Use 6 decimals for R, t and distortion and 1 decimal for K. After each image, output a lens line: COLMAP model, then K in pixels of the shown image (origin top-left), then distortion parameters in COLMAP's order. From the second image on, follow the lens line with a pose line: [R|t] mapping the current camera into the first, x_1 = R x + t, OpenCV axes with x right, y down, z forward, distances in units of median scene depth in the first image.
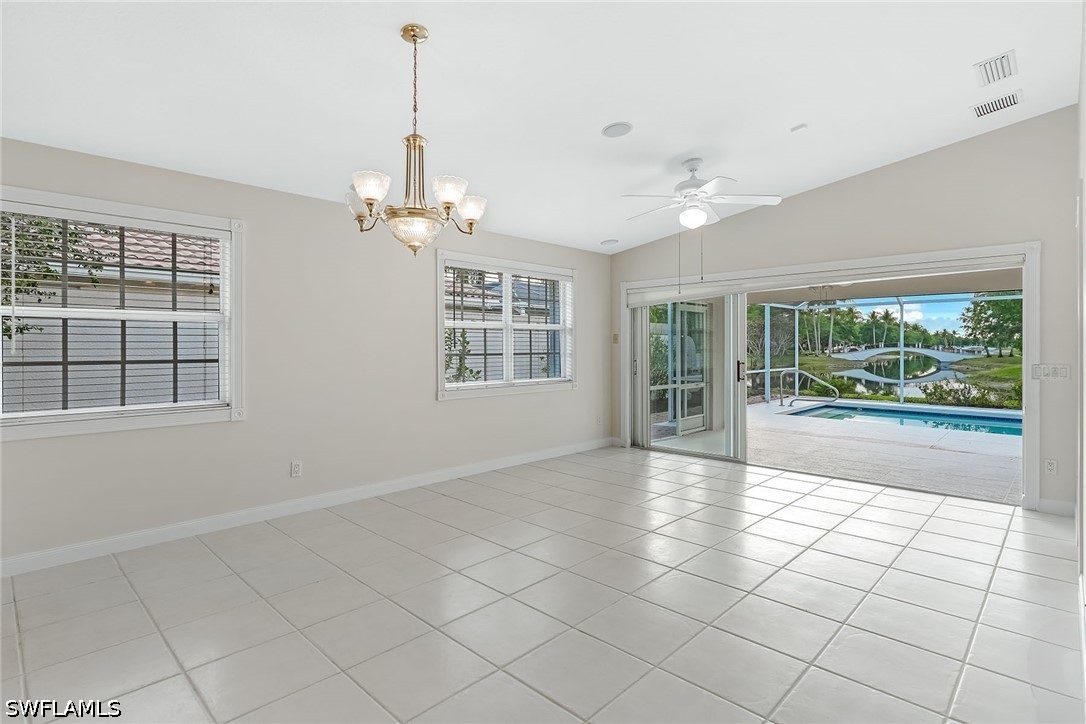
lens RADIAL K [[542.2, 0, 544.7], [0, 542.2, 346.2], [0, 0, 1]] dist [-0.001622, -0.000112]
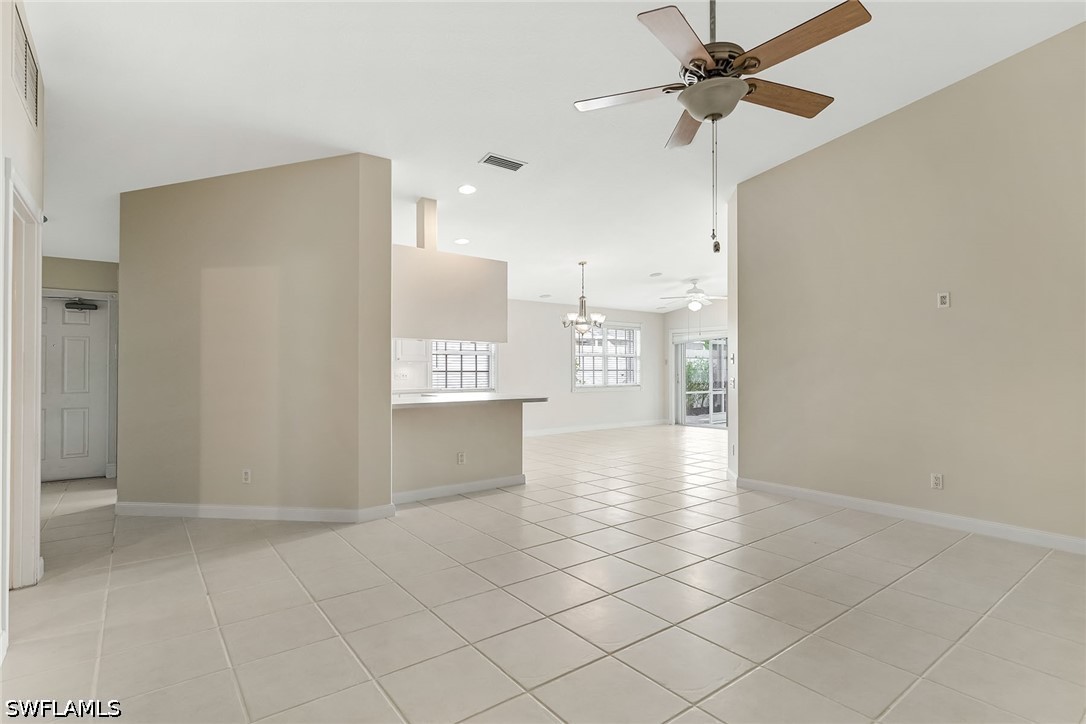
lens RADIAL K [[530.8, 0, 543.0], [0, 530.8, 362.0], [0, 0, 1]] dist [-0.002312, -0.000503]
pose [[0.988782, 0.000339, -0.149365, -0.004944], [-0.002052, 0.999934, -0.011314, 0.006671], [0.149351, 0.011493, 0.988717, -0.772805]]
